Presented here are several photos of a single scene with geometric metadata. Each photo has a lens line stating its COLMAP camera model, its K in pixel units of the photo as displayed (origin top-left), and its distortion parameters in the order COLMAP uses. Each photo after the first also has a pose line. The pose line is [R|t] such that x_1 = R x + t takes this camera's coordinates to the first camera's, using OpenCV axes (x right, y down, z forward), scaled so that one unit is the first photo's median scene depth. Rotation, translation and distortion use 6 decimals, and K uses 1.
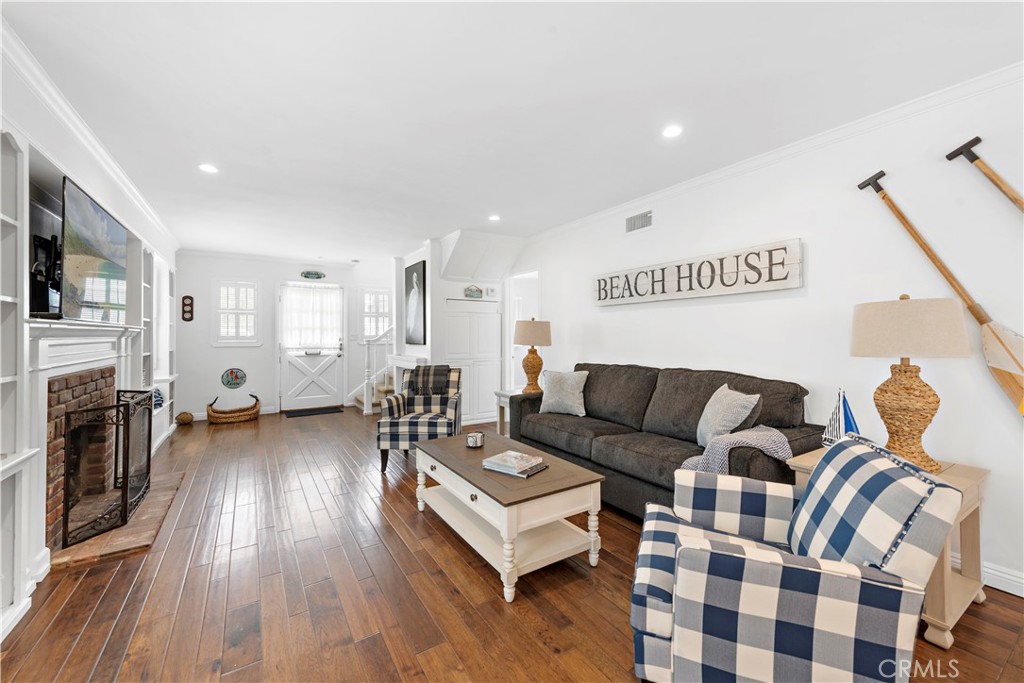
lens RADIAL K [[405.7, 0, 513.1], [0, 405.7, 338.5], [0, 0, 1]] dist [0.008926, -0.000576]
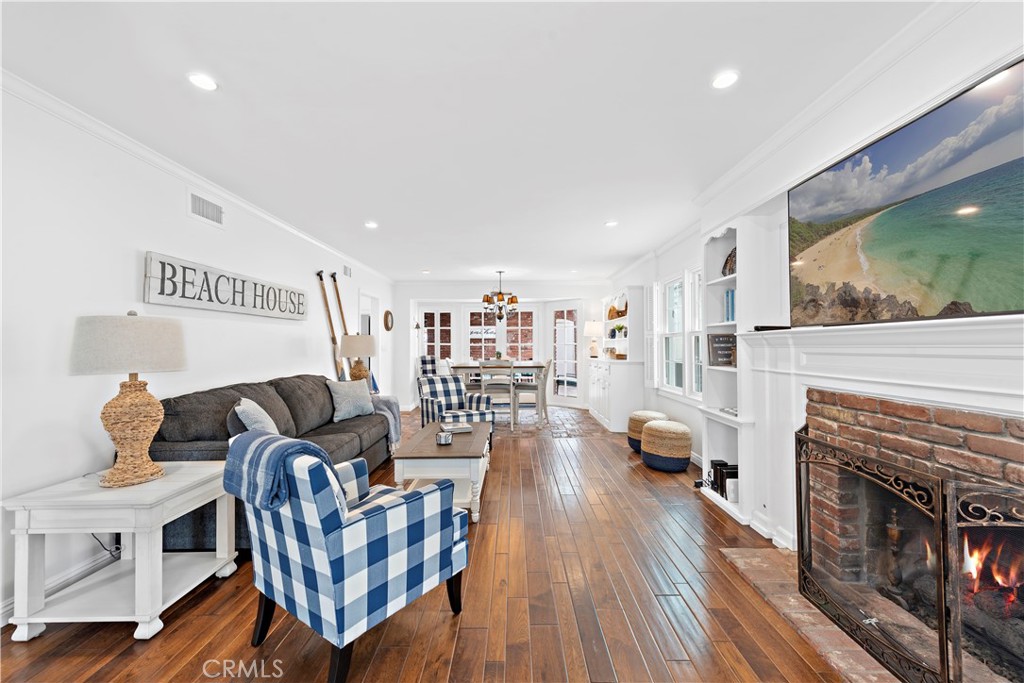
lens RADIAL K [[405.7, 0, 513.1], [0, 405.7, 338.5], [0, 0, 1]] dist [0.008926, -0.000576]
pose [[-0.832244, 0.005441, 0.554382, -0.666739], [-0.004186, 0.999862, -0.016096, -0.019309], [-0.554393, -0.015717, -0.832107, 1.362915]]
